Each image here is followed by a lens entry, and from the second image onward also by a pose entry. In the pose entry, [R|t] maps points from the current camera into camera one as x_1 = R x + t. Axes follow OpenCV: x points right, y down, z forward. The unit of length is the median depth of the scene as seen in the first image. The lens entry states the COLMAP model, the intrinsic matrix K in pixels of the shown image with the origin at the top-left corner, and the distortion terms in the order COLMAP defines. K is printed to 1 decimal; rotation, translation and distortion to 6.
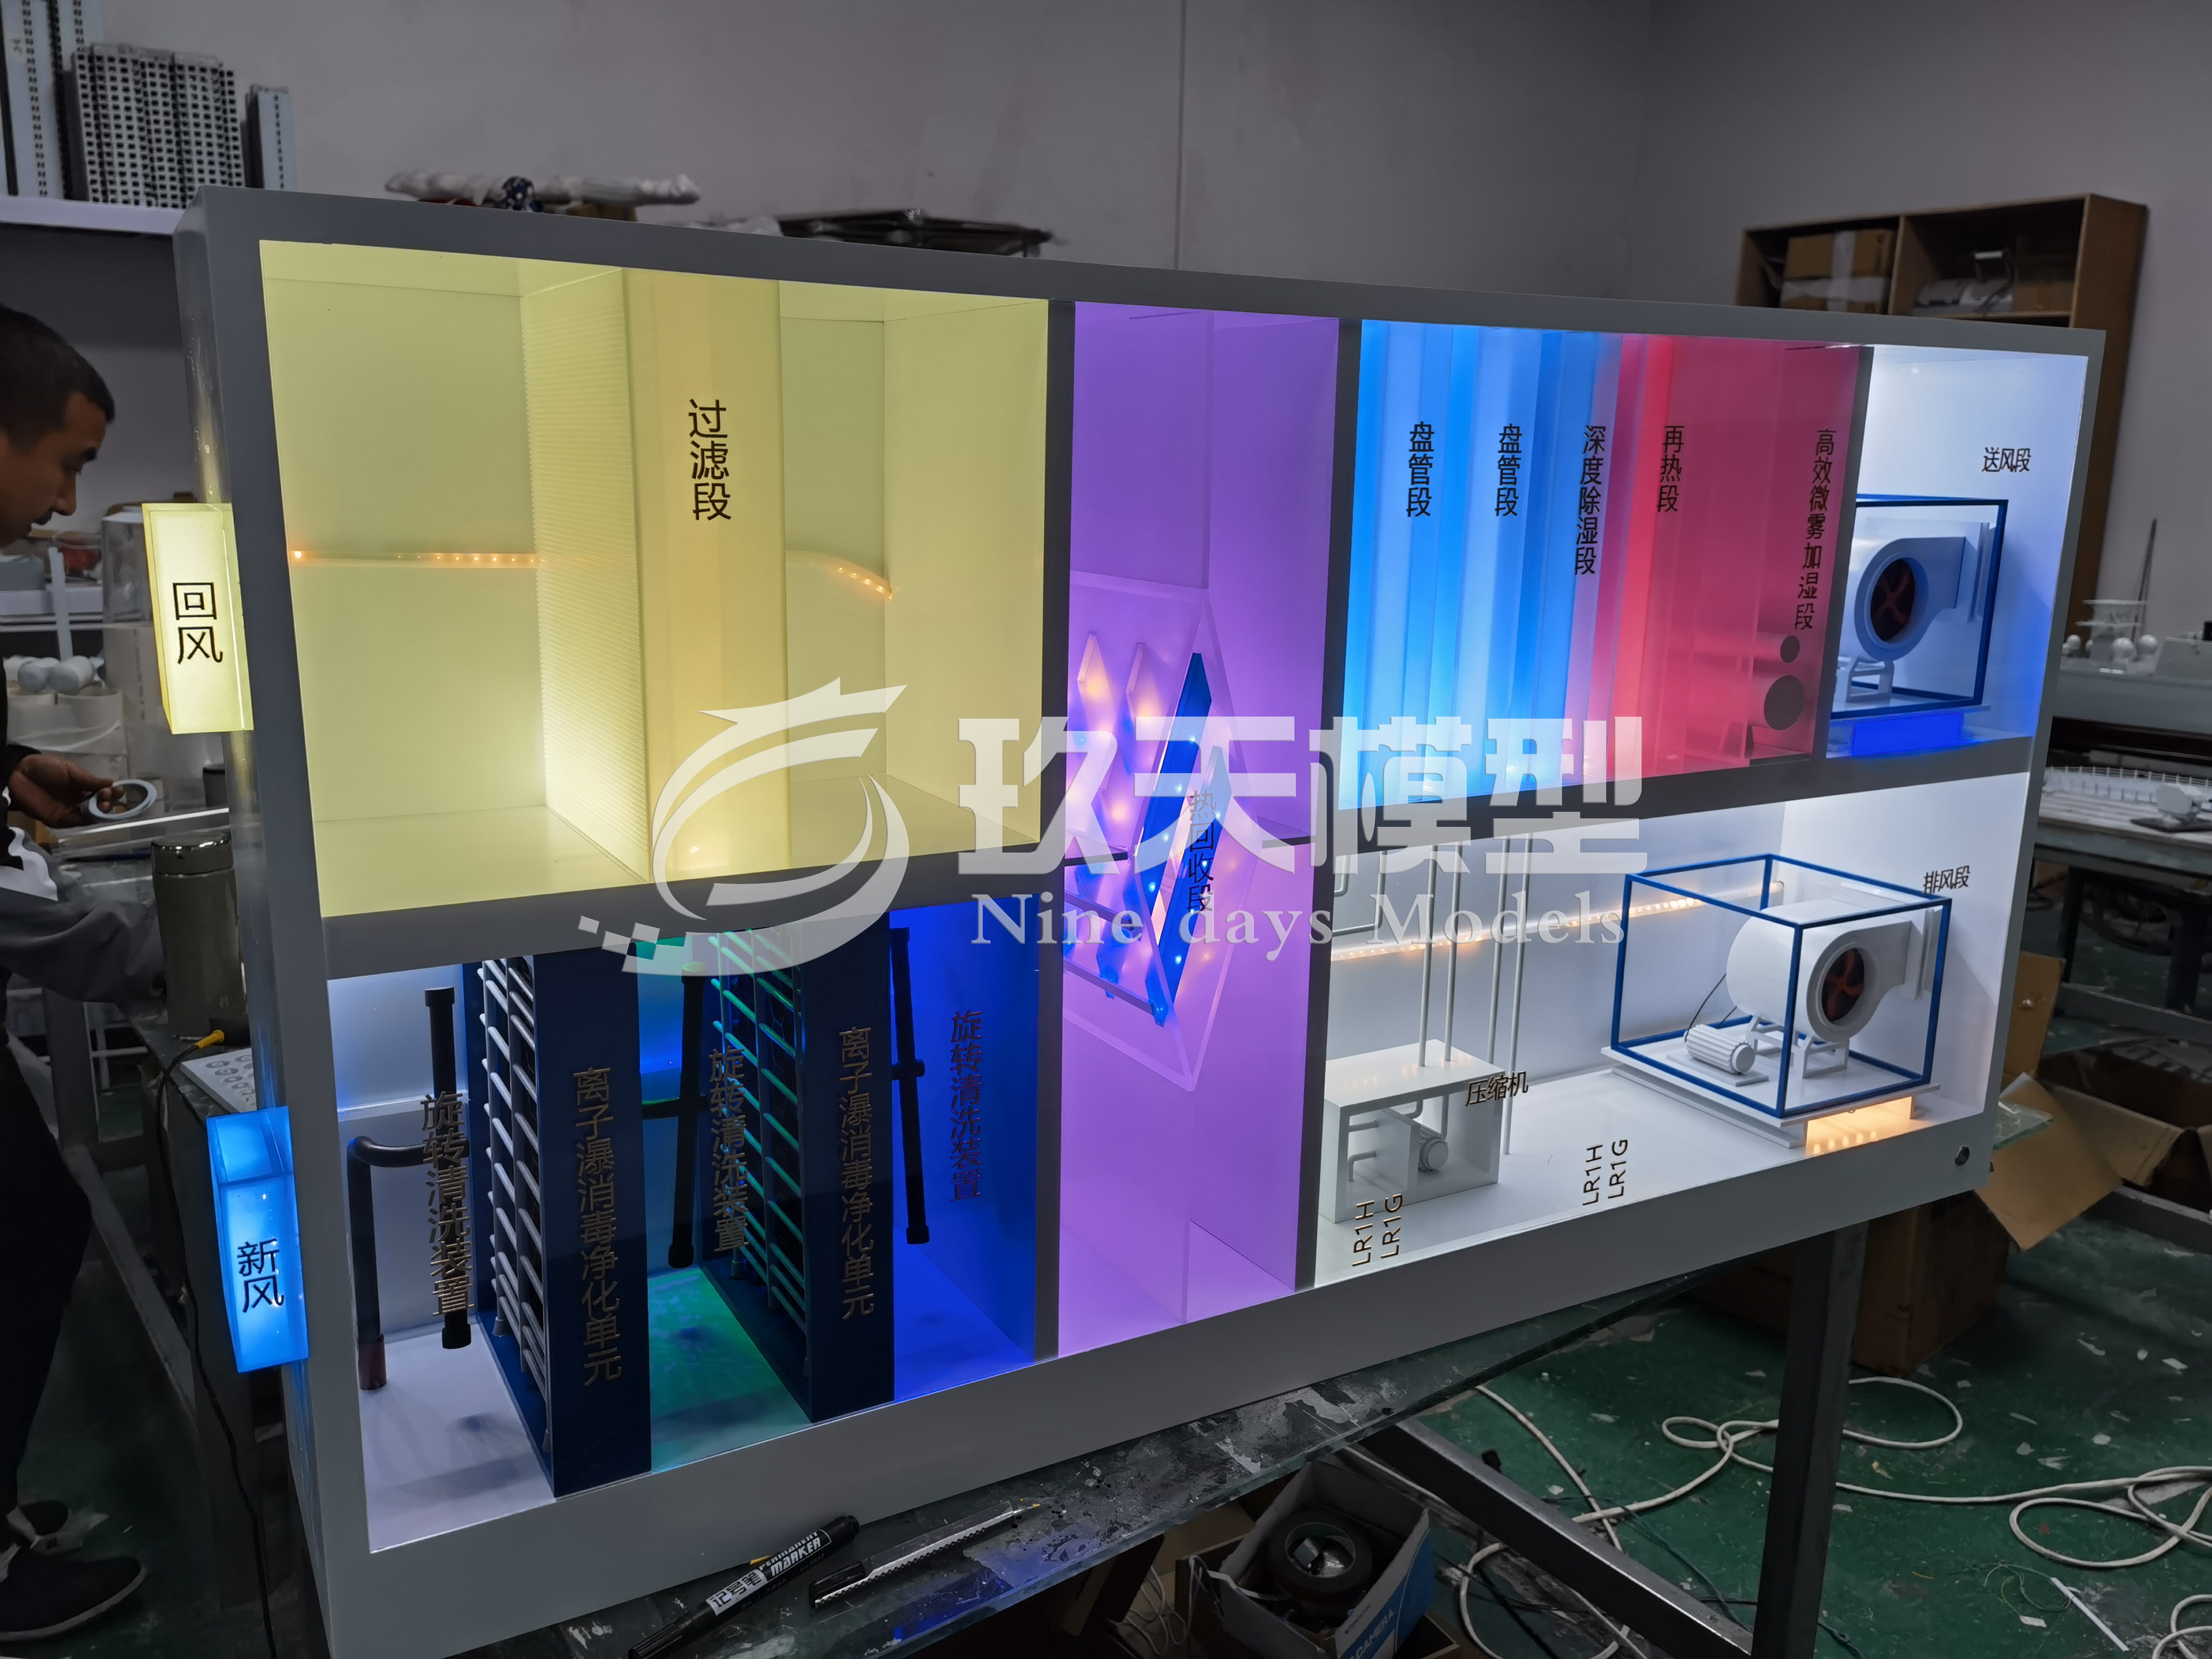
lens RADIAL K [[1754.8, 0, 1097.1], [0, 1754.8, 818.4], [0, 0, 1]] dist [0.038280, 0.018878]
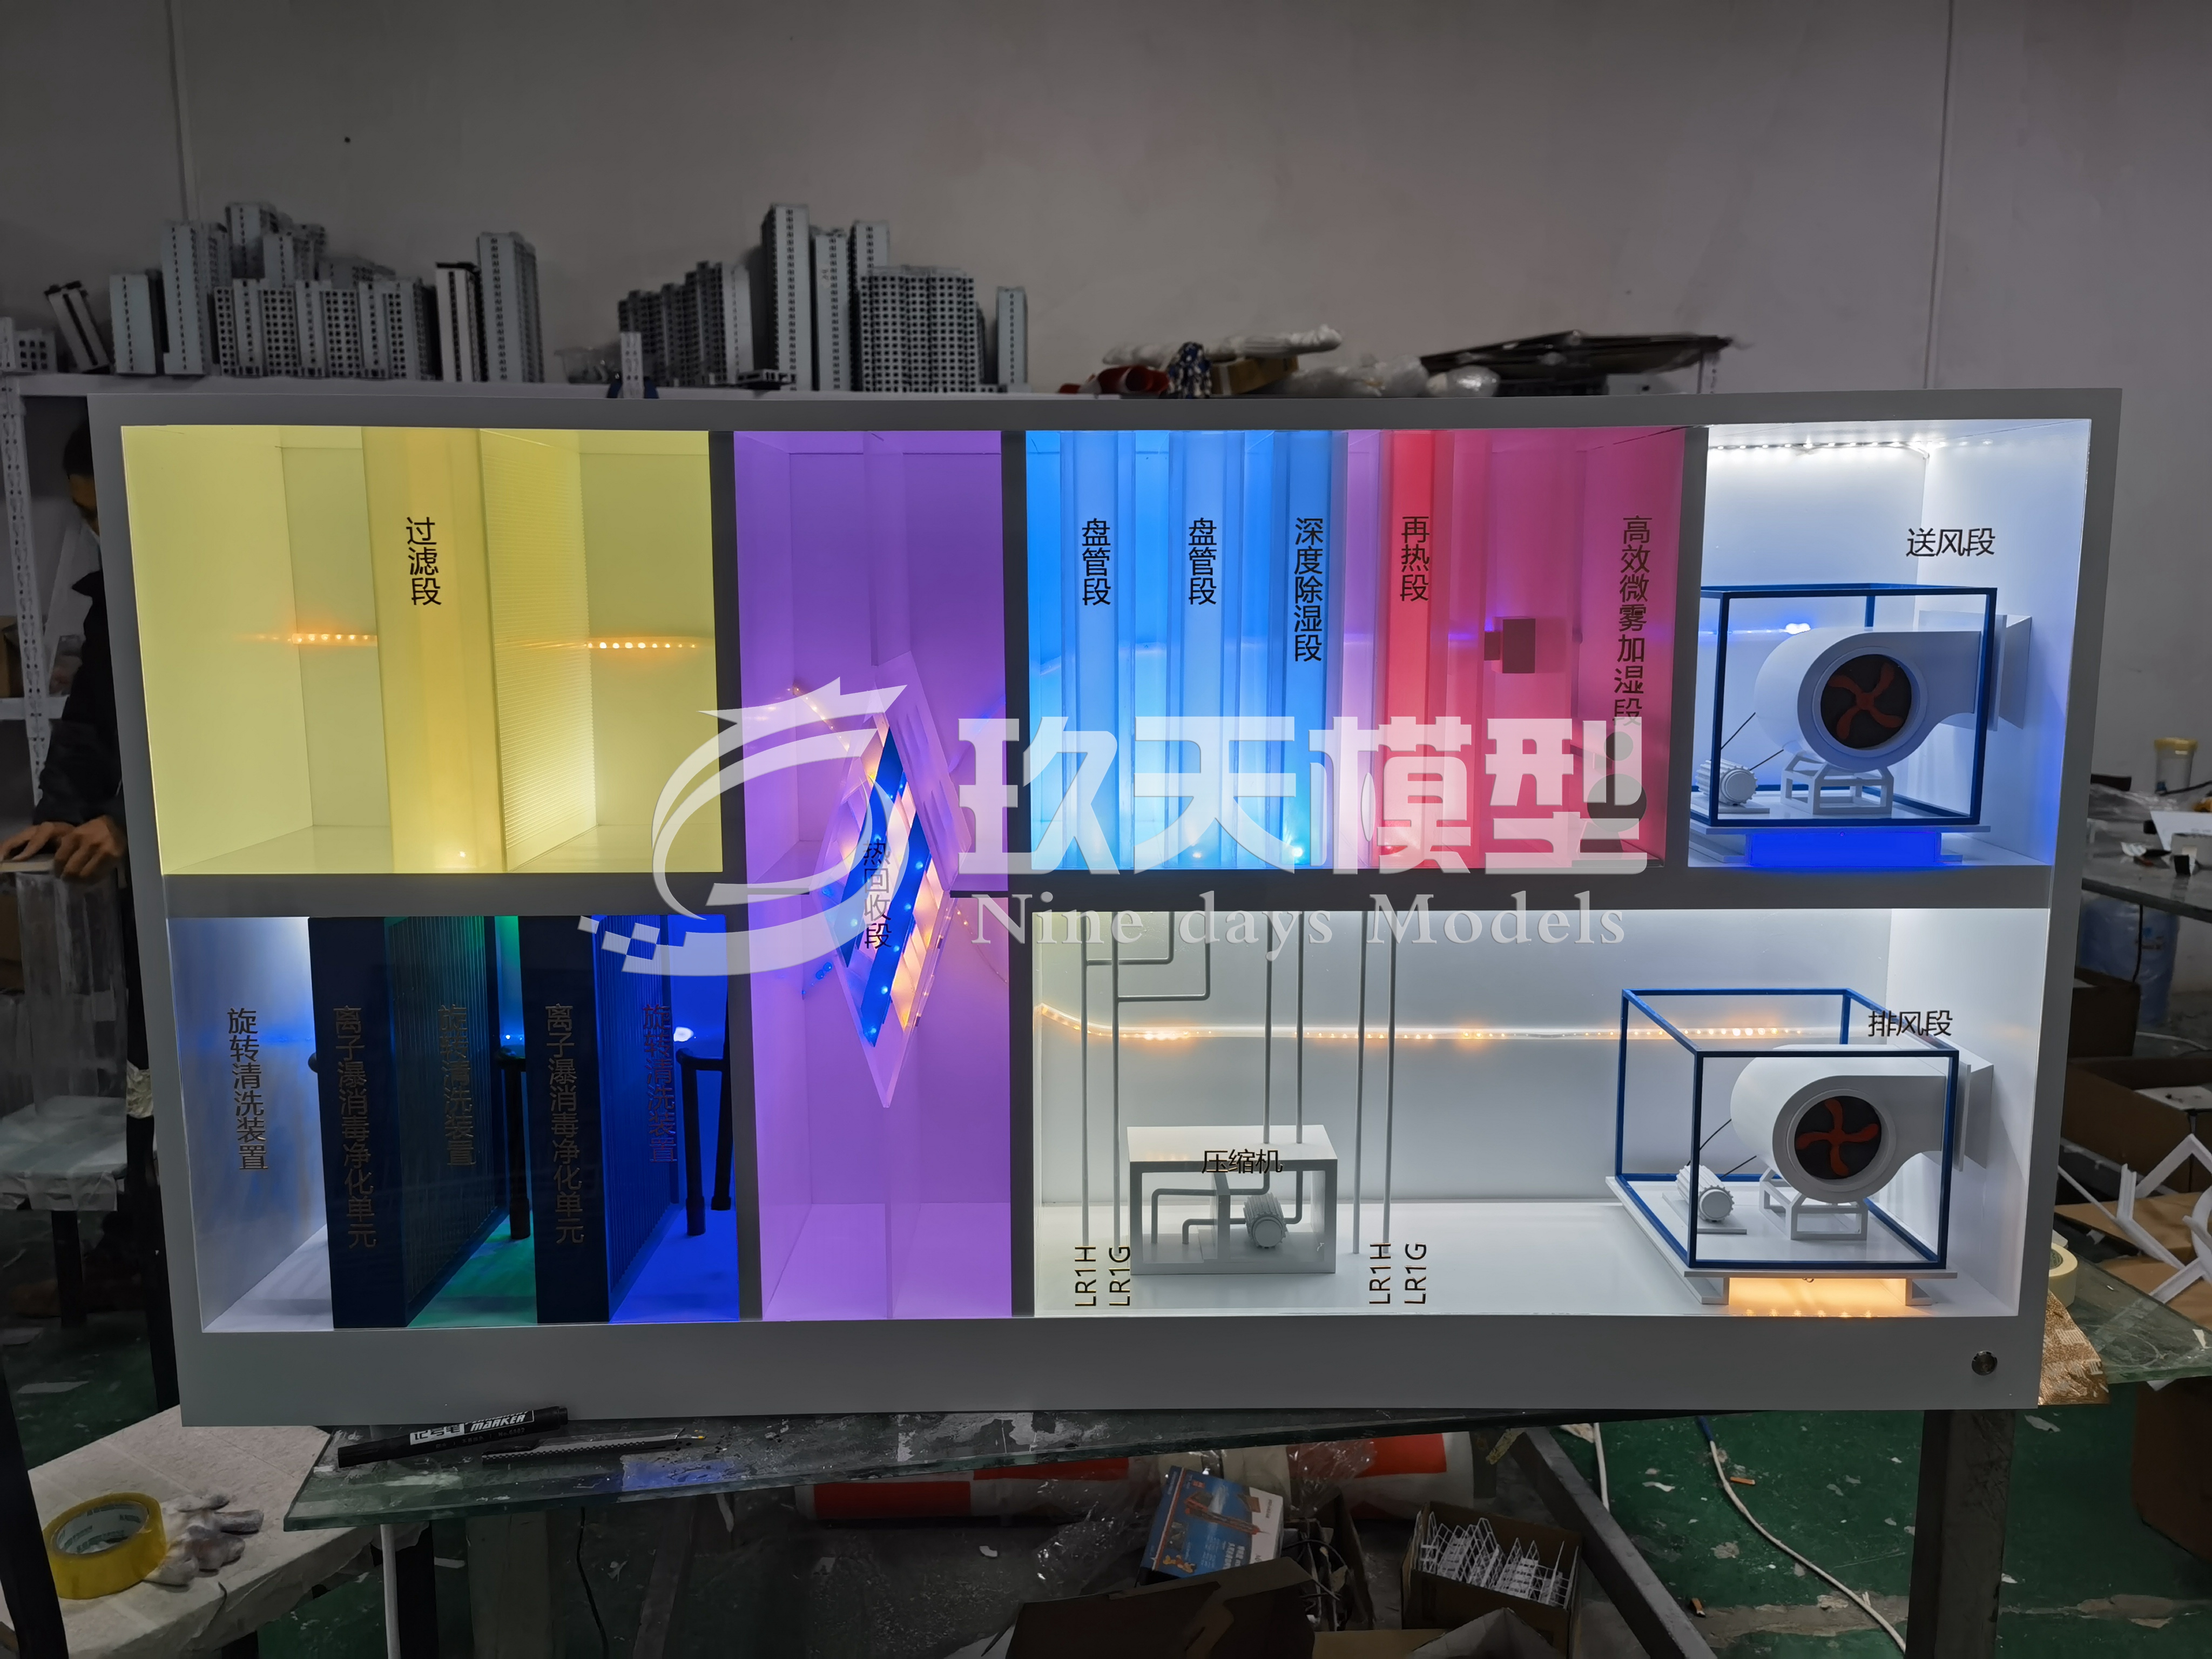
lens RADIAL K [[1754.8, 0, 1104.5], [0, 1754.8, 822.1], [0, 0, 1]] dist [0.038280, 0.018878]
pose [[0.875499, 0.049620, -0.480666, 0.650946], [-0.082798, 0.995407, -0.048054, 0.013318], [0.476074, 0.081869, 0.875586, 0.054032]]
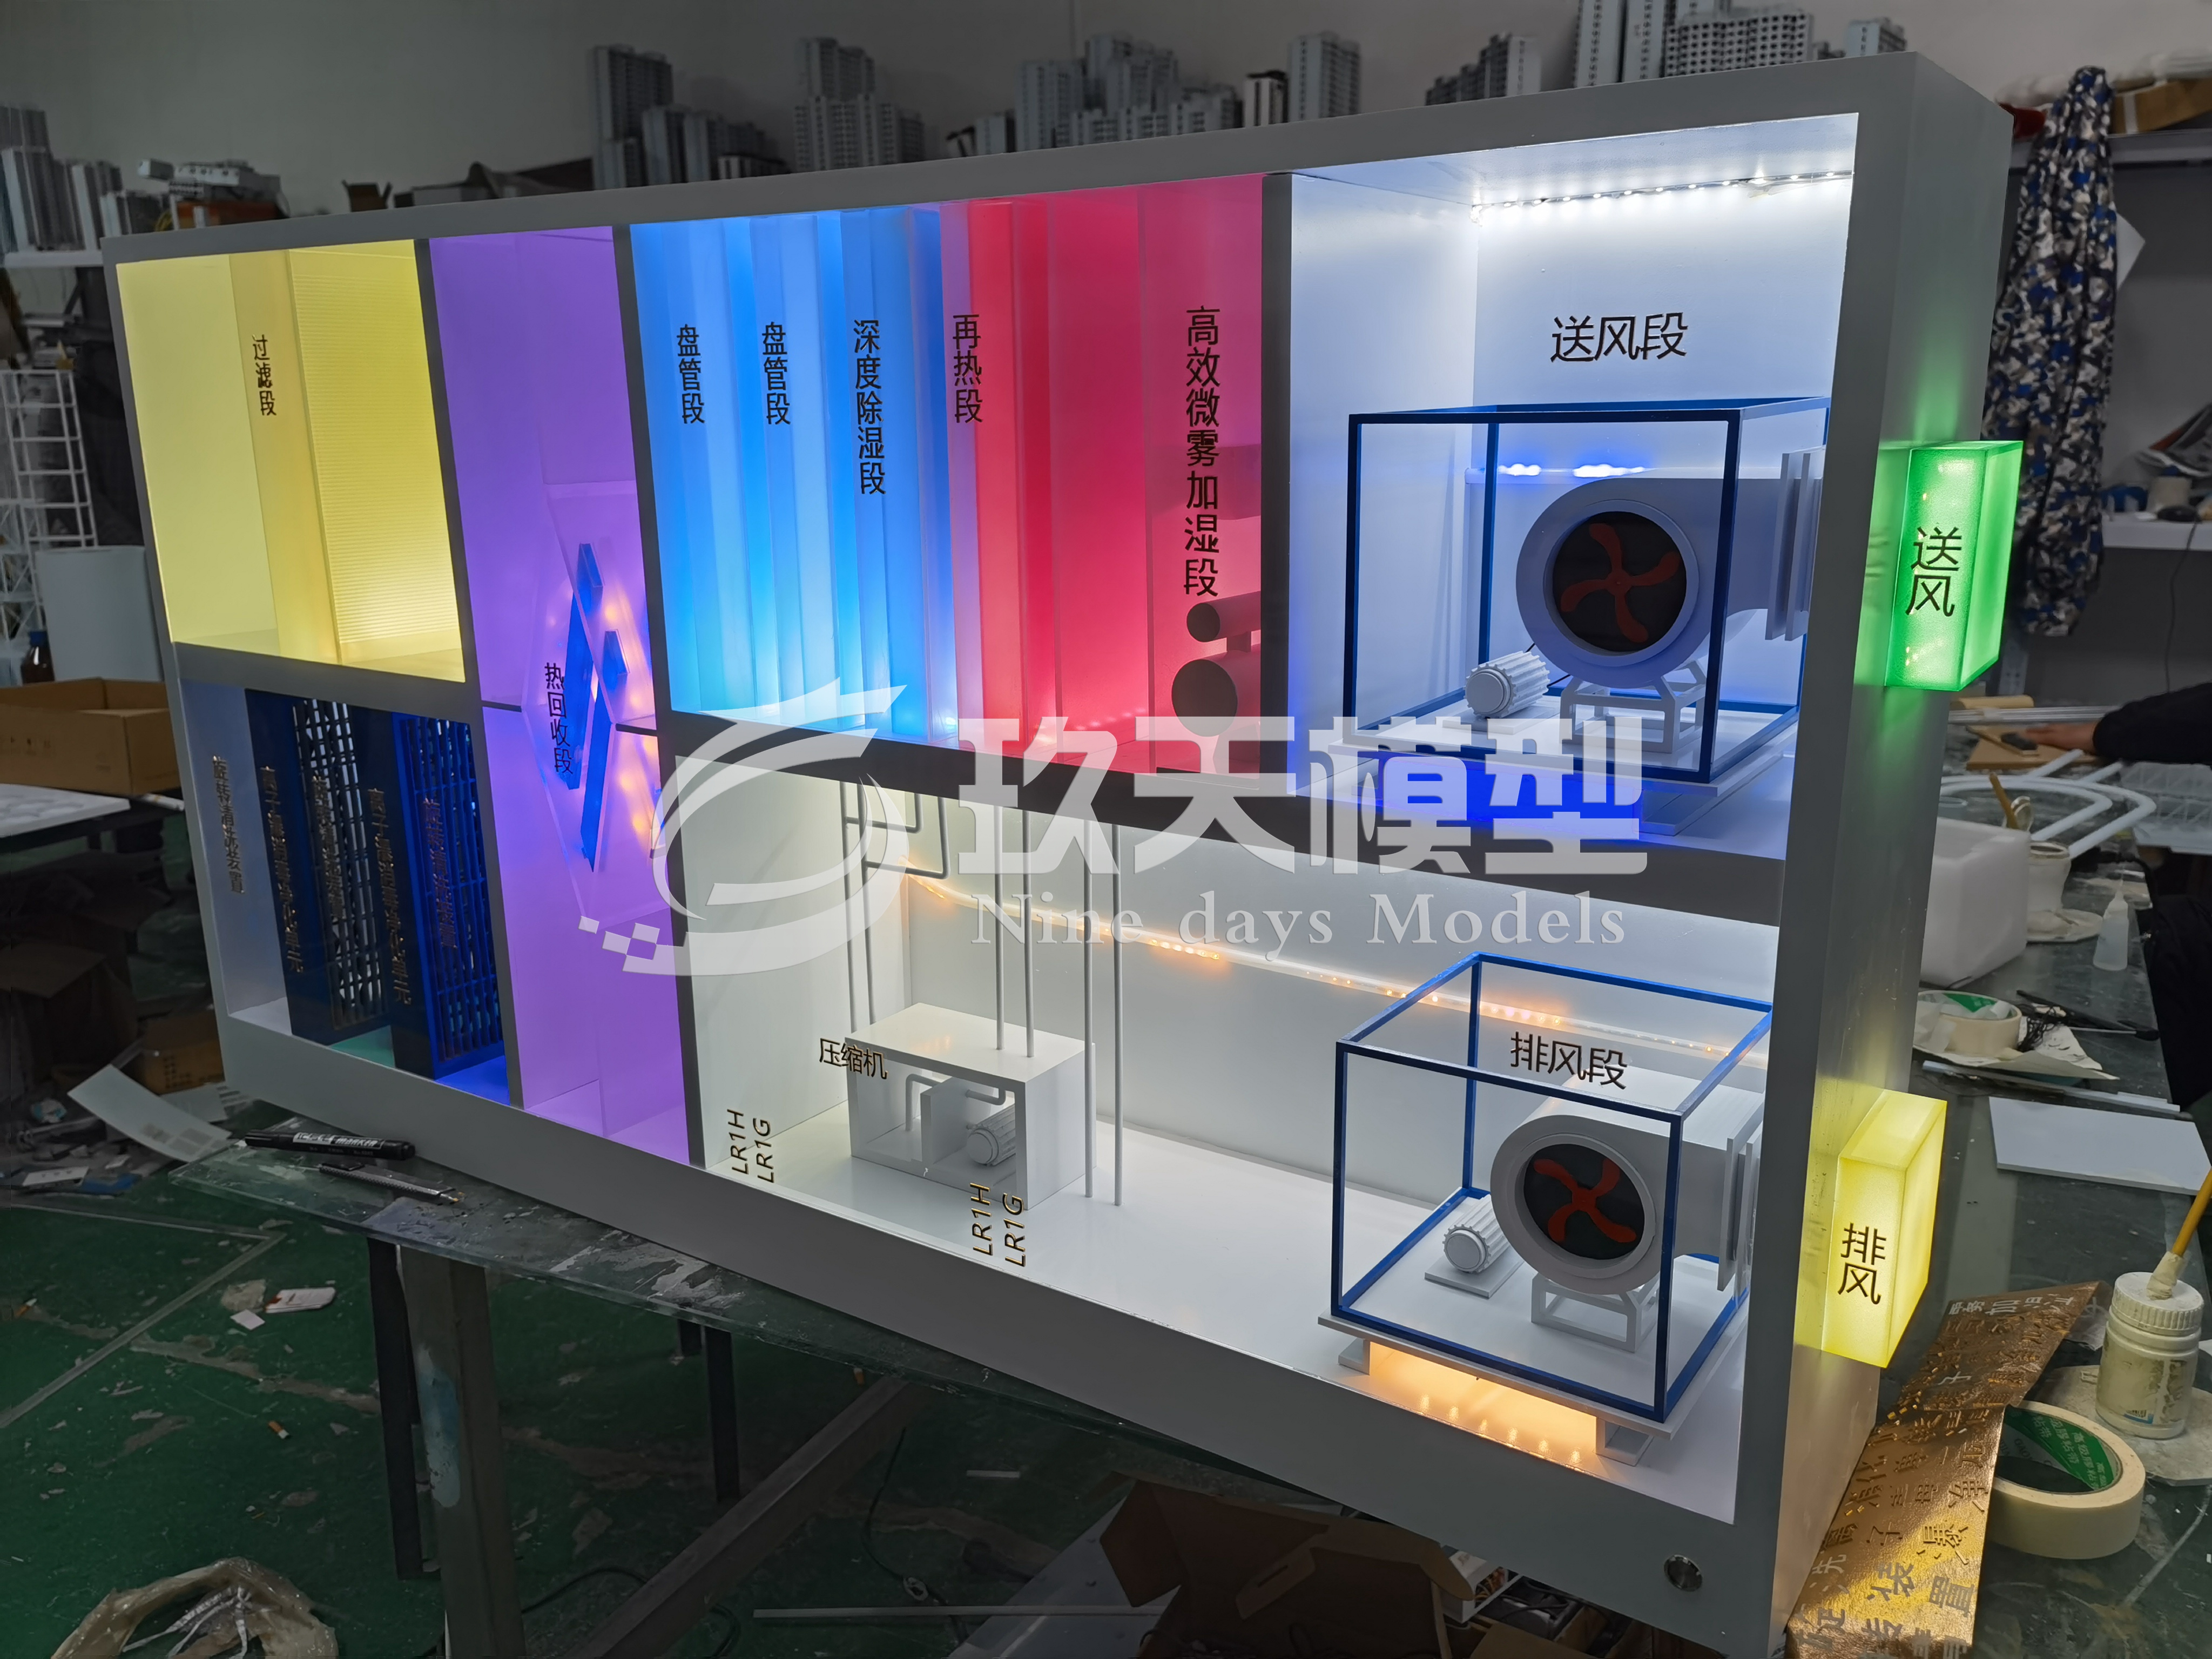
lens RADIAL K [[1754.8, 0, 1124.9], [0, 1754.8, 815.2], [0, 0, 1]] dist [0.038280, 0.018878]
pose [[0.443747, 0.193727, -0.874962, 1.086238], [-0.170174, 0.976805, 0.129971, -0.114578], [0.879846, 0.091222, 0.466422, 0.701001]]
